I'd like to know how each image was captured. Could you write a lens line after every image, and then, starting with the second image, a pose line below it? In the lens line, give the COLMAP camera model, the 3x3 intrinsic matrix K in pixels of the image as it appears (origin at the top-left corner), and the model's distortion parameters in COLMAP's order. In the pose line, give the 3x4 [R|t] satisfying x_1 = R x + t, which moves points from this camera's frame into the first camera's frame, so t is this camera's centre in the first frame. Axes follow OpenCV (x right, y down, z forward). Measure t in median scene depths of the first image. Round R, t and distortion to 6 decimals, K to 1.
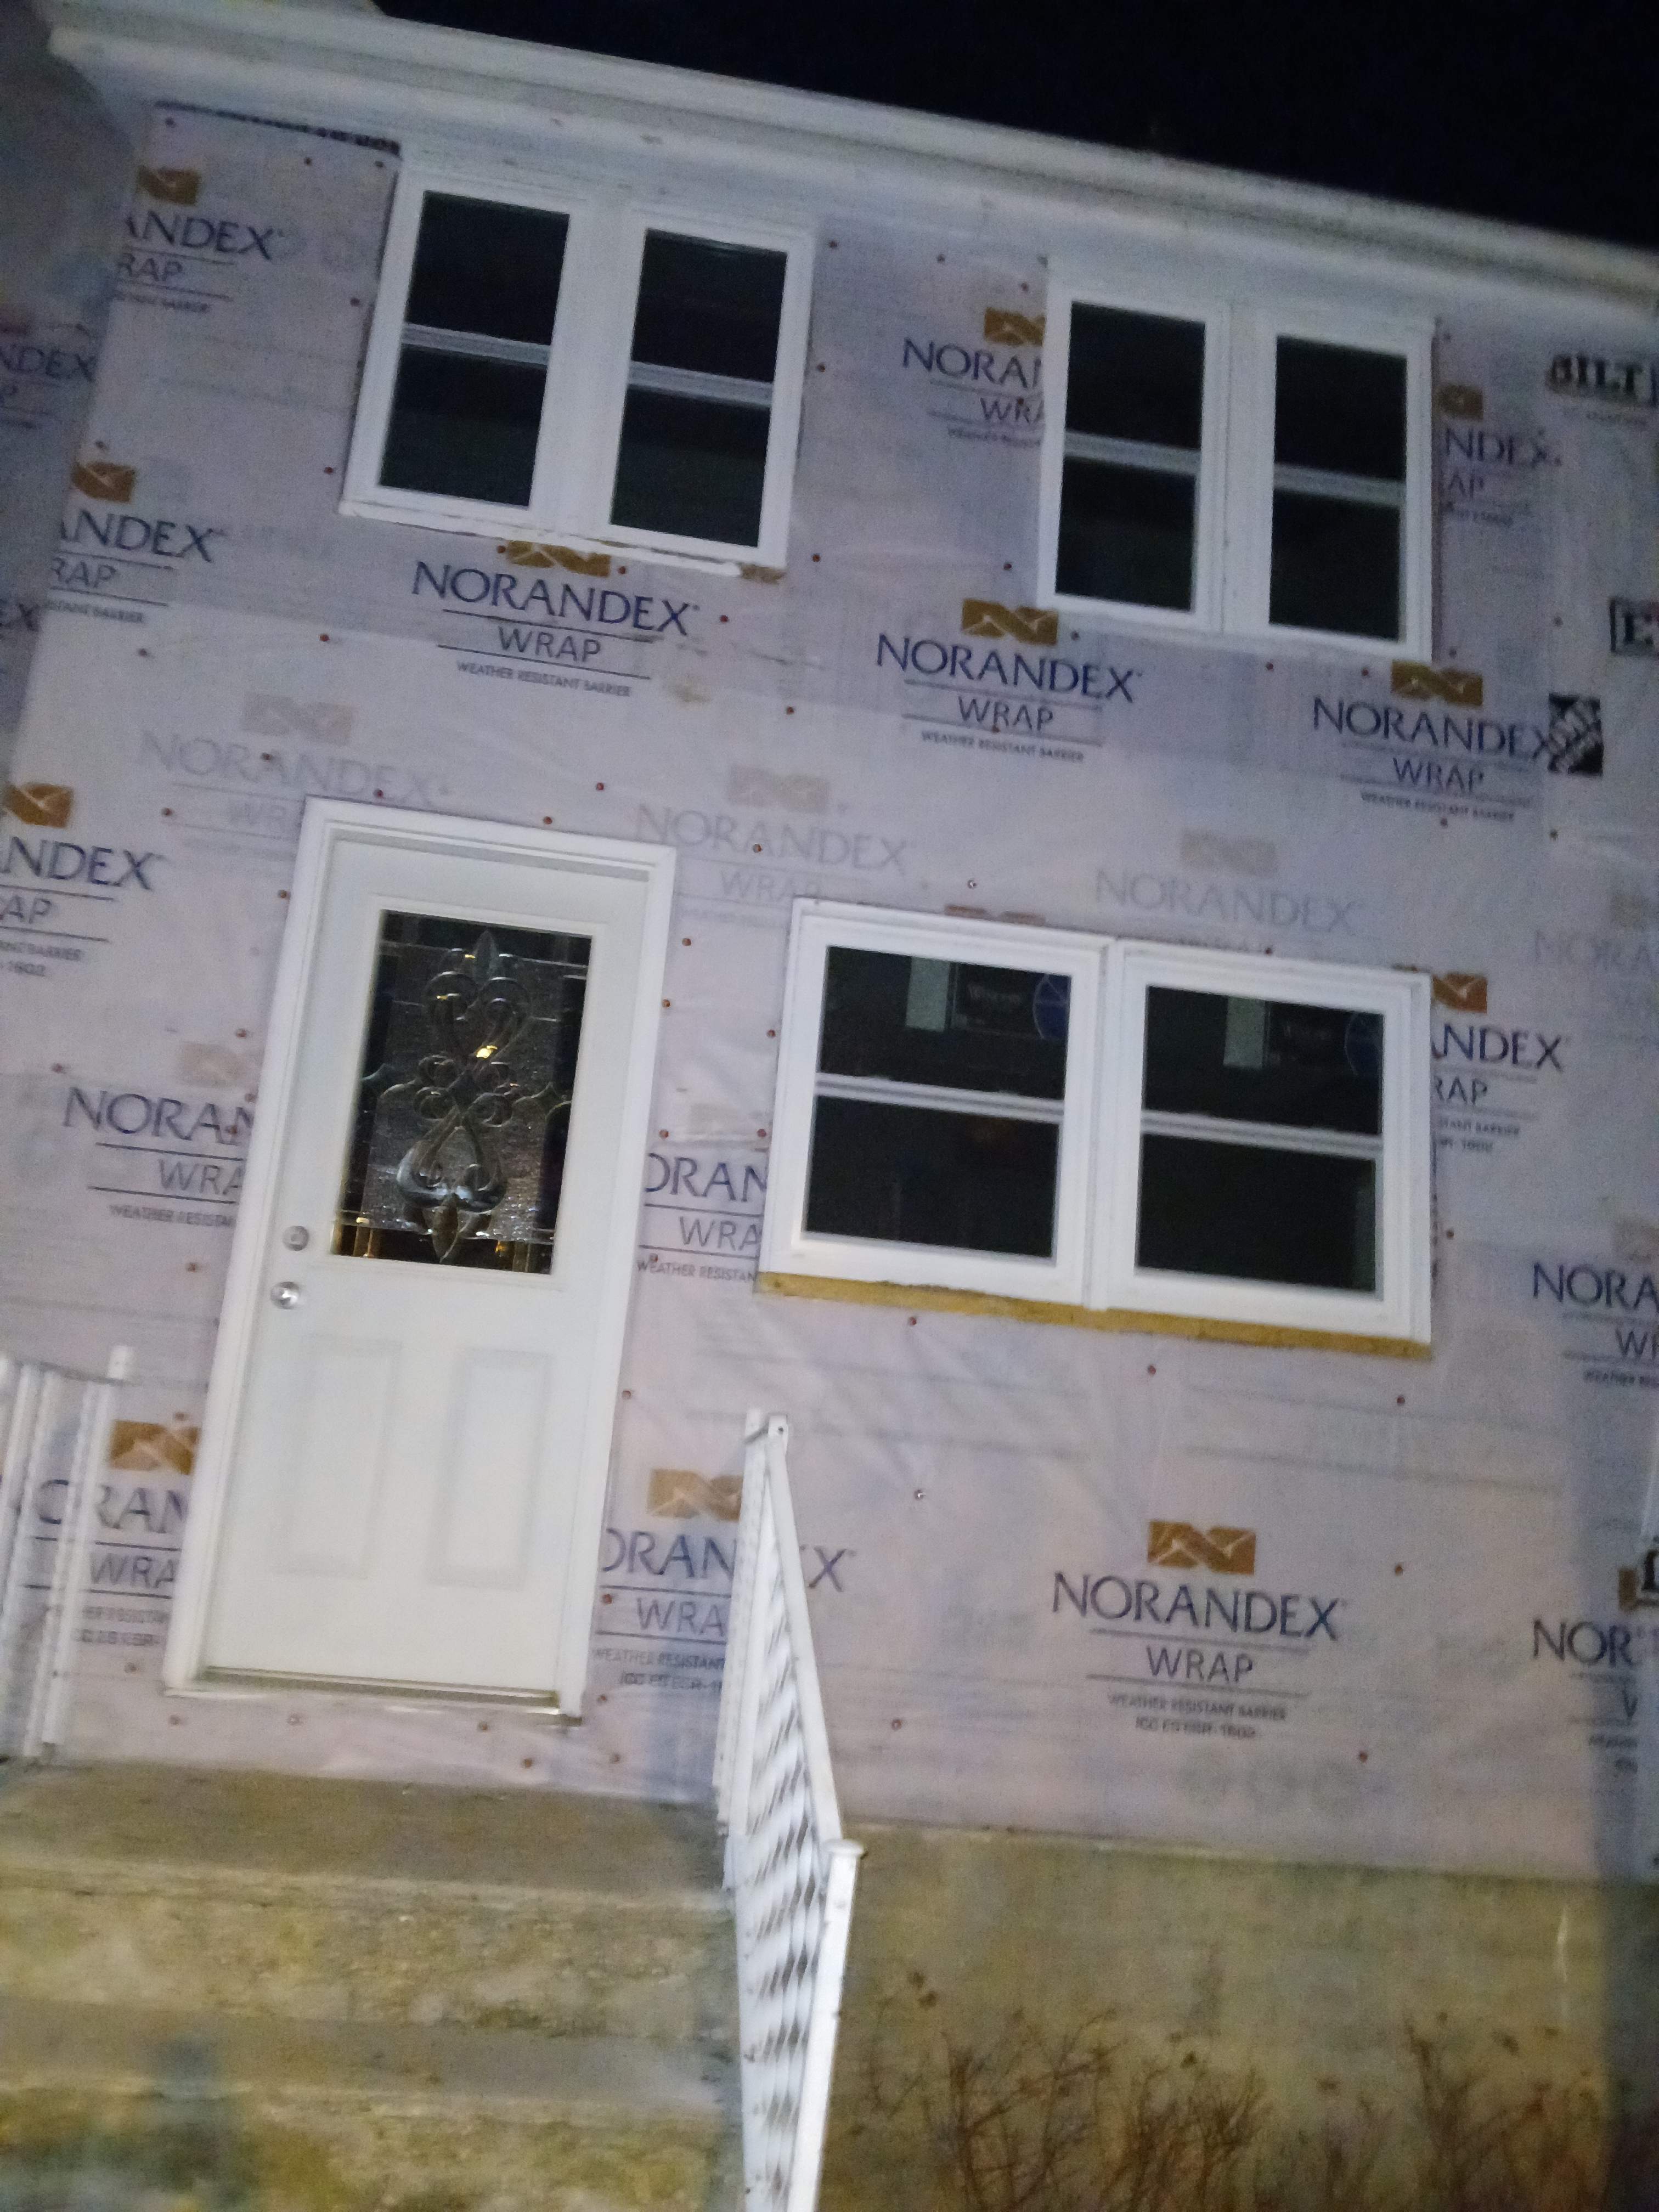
lens RADIAL K [[1677.2, 0, 905.1], [0, 1677.2, 1145.6], [0, 0, 1]] dist [0.080574, -0.156698]
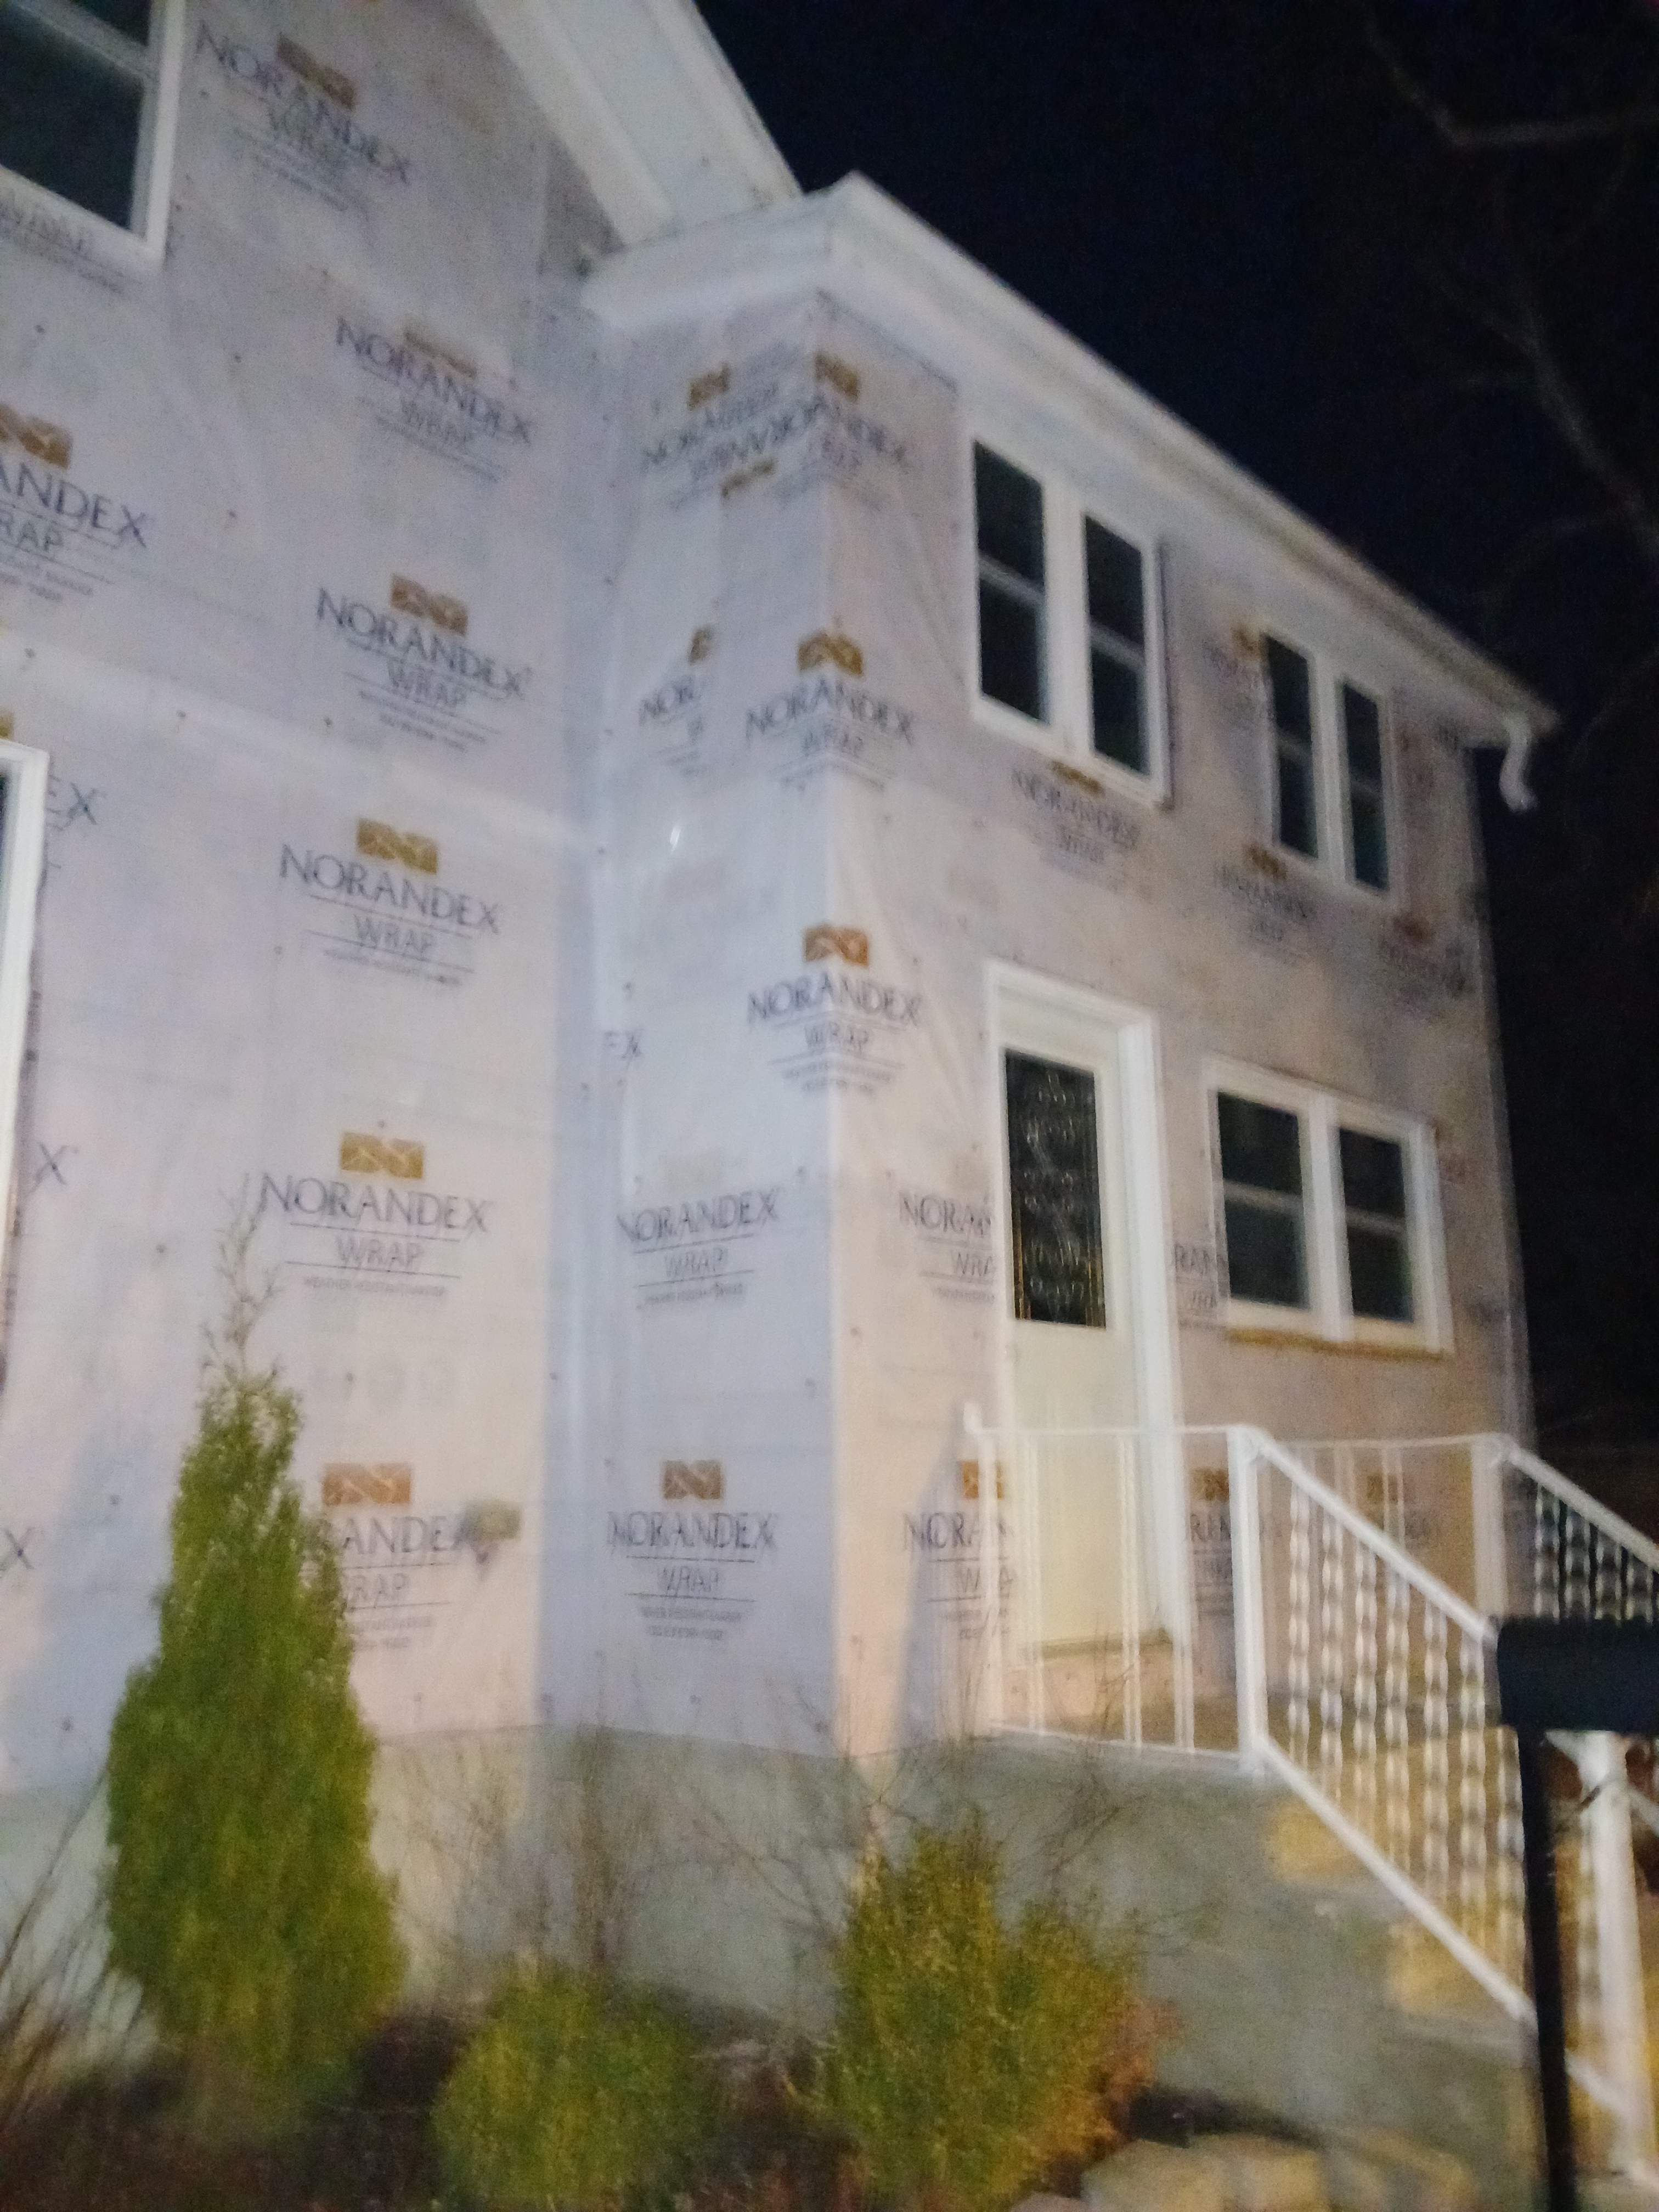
lens RADIAL K [[1667.1, 0, 826.6], [0, 1667.1, 1119.0], [0, 0, 1]] dist [0.098470, -0.204497]
pose [[0.802525, 0.047259, 0.594743, -1.140697], [-0.069728, 0.997456, 0.014829, -0.091107], [-0.592530, -0.053371, 0.803779, 0.060356]]
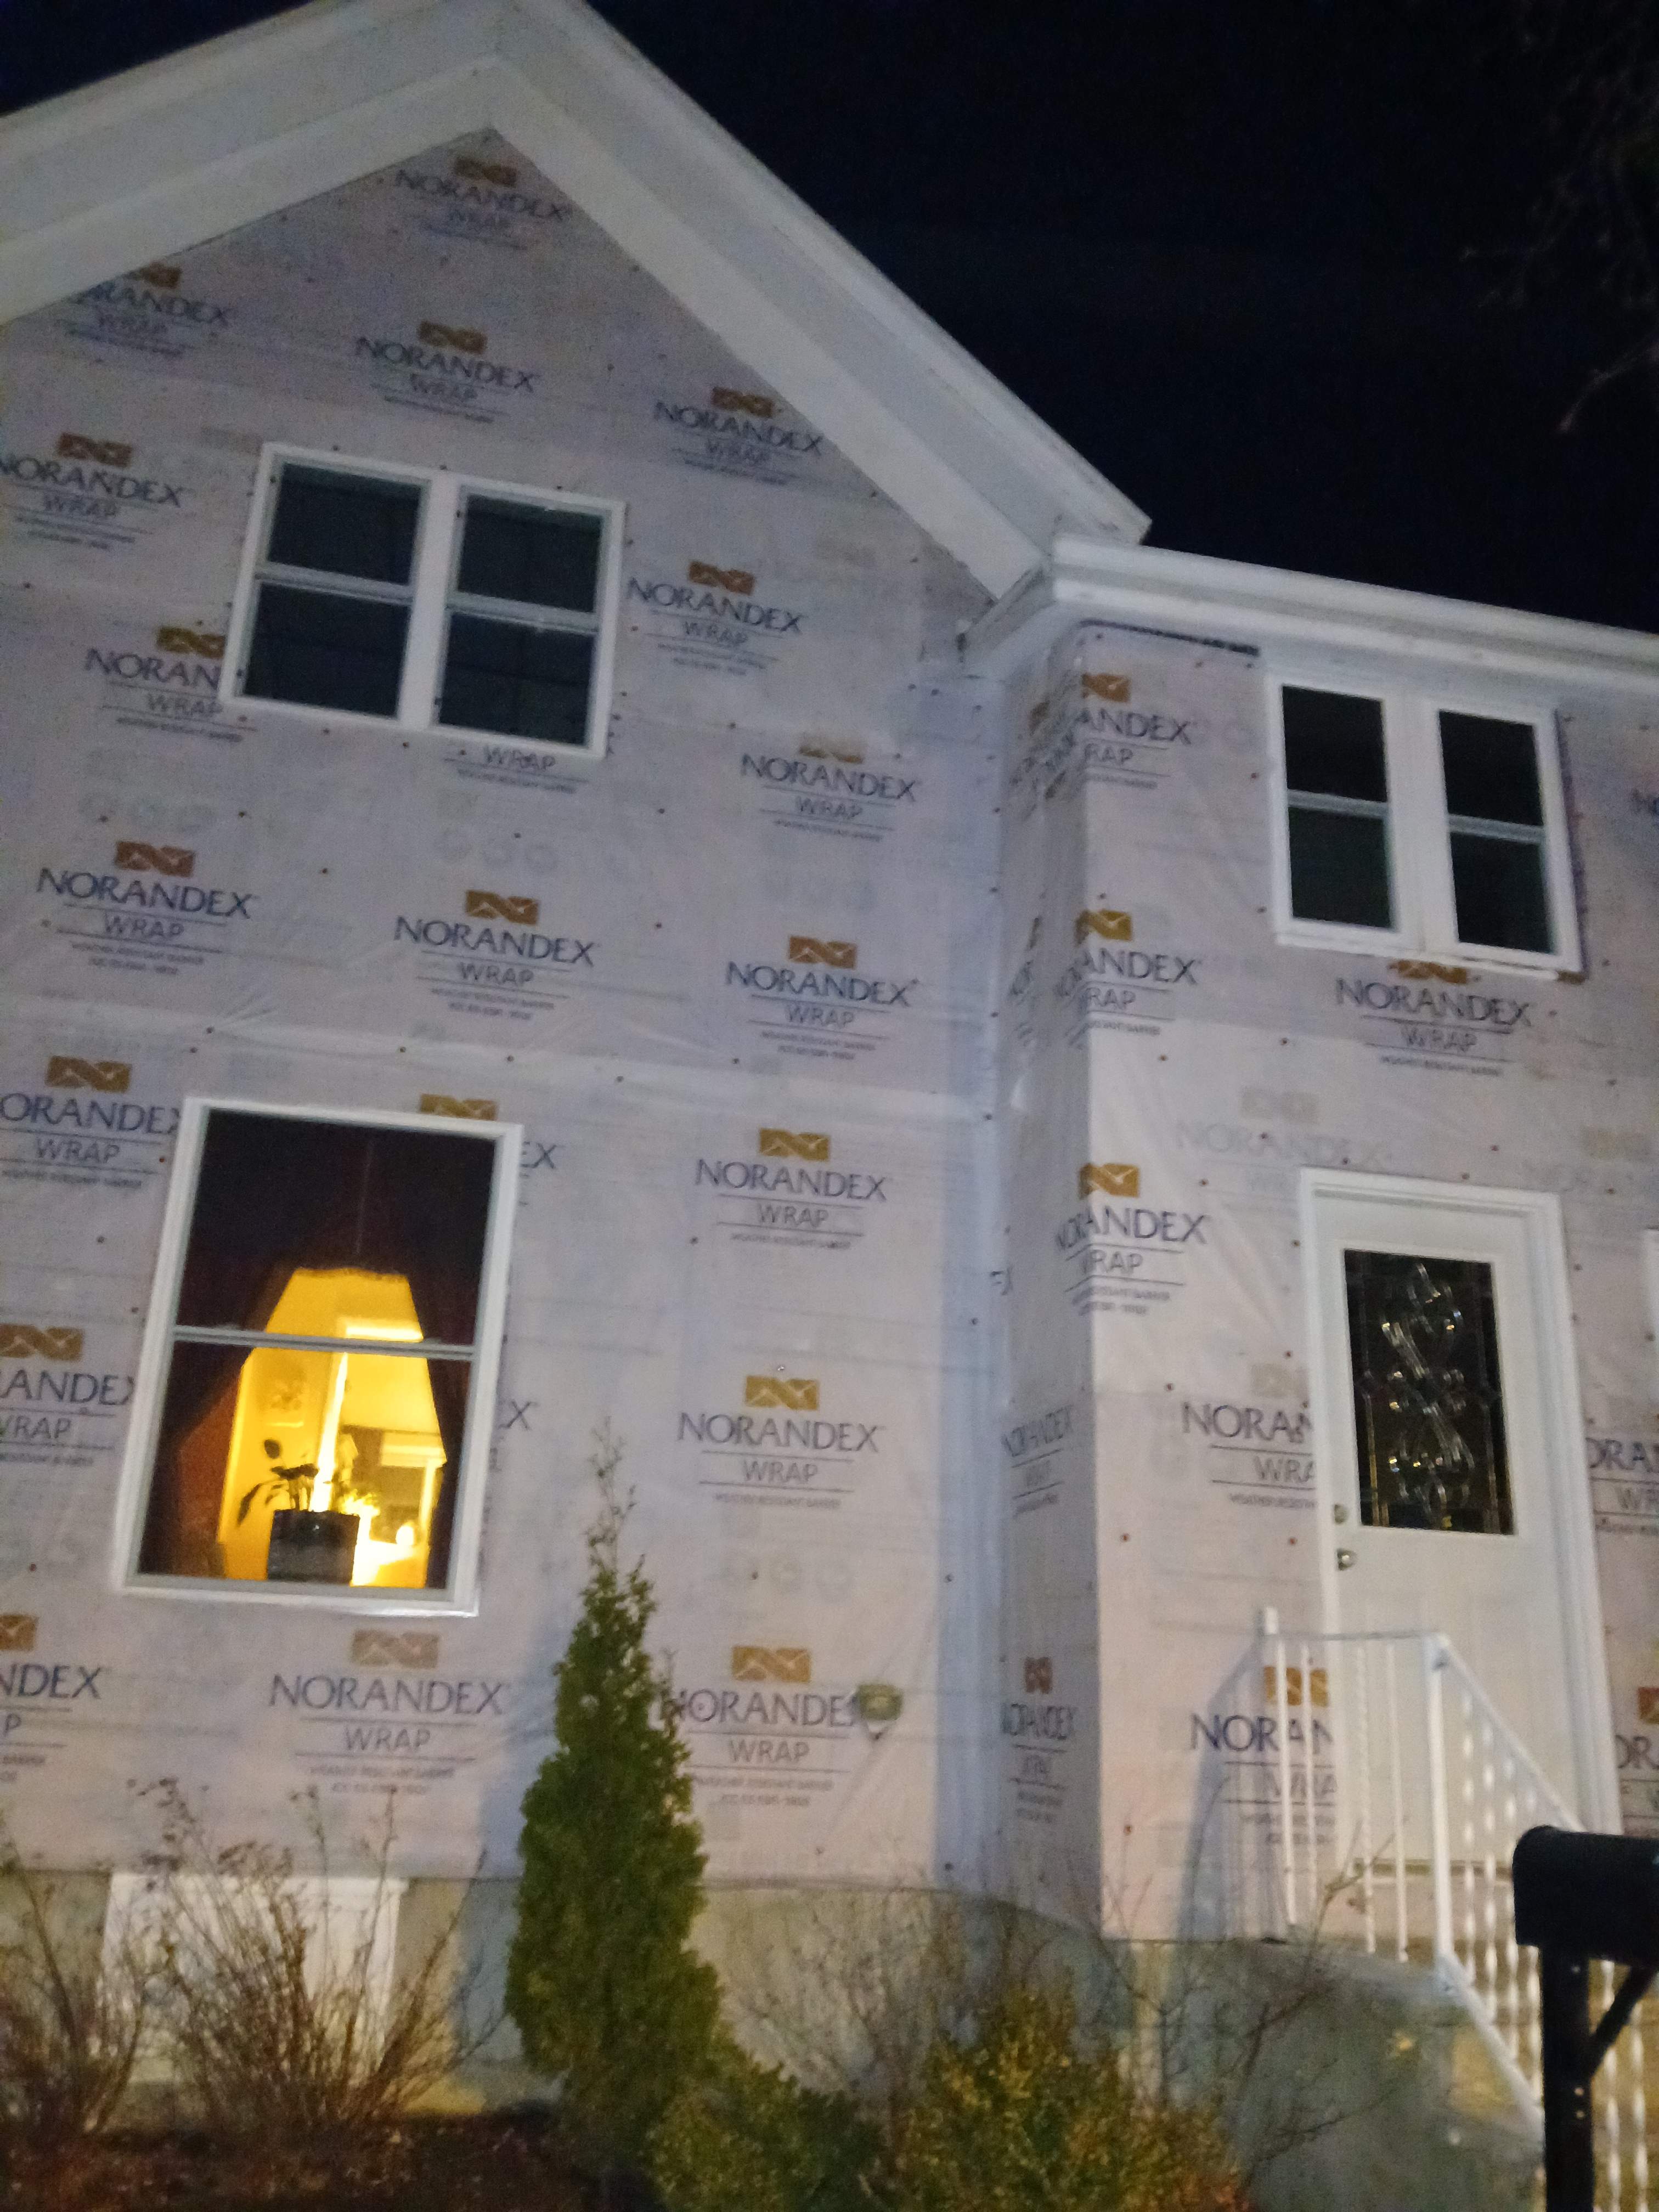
lens RADIAL K [[1654.4, 0, 834.2], [0, 1654.4, 1129.6], [0, 0, 1]] dist [0.102488, -0.279425]
pose [[0.998690, -0.017619, 0.048040, -0.745675], [0.021784, 0.995919, -0.087588, -0.124725], [-0.046300, 0.088520, 0.994998, -0.257993]]
